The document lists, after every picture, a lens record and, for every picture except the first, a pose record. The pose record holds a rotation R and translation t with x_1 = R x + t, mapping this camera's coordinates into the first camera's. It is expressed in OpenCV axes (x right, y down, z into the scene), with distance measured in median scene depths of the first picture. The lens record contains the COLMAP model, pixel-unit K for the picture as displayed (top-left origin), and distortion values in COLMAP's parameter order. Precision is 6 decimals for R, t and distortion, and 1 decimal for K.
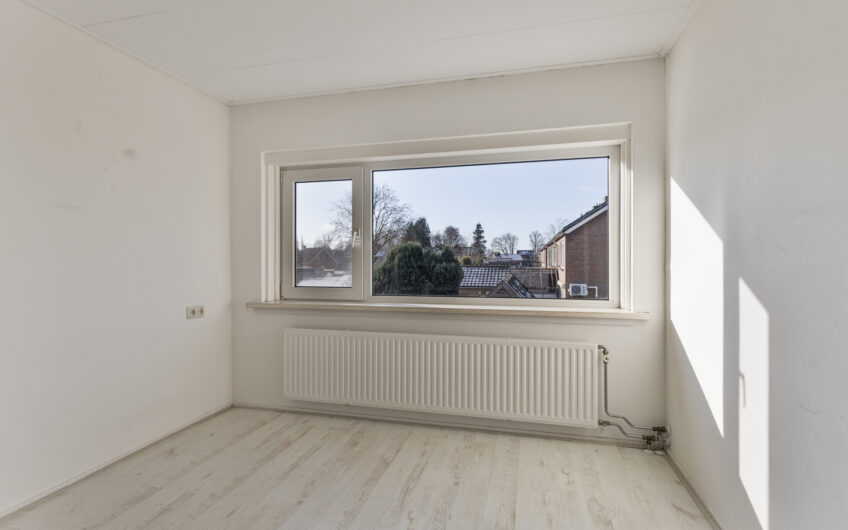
lens RADIAL K [[420.2, 0, 424.0], [0, 420.2, 265.0], [0, 0, 1]] dist [-0.001543, -0.000404]
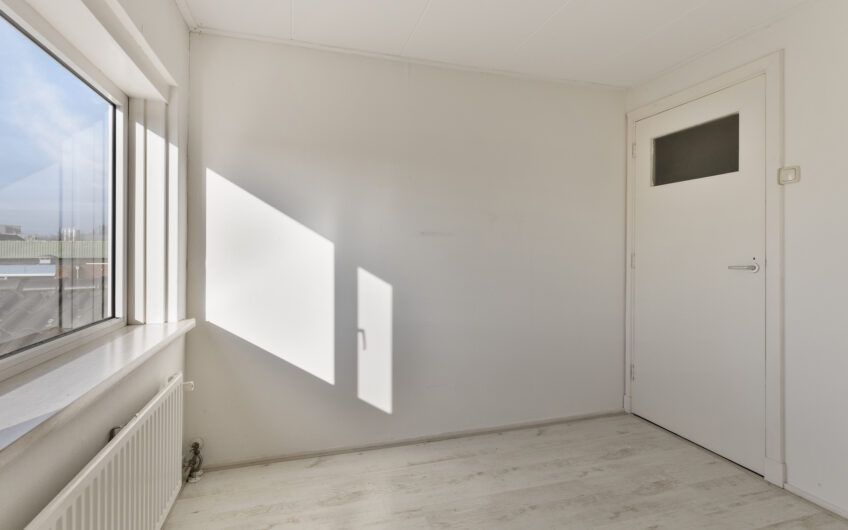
lens RADIAL K [[411.6, 0, 424.0], [0, 411.6, 265.0], [0, 0, 1]] dist [0.003346, 0.000276]
pose [[-0.524678, -0.022074, 0.851015, -0.557589], [0.007233, 0.999512, 0.030386, -0.017362], [-0.851270, 0.022099, -0.524262, 1.395470]]
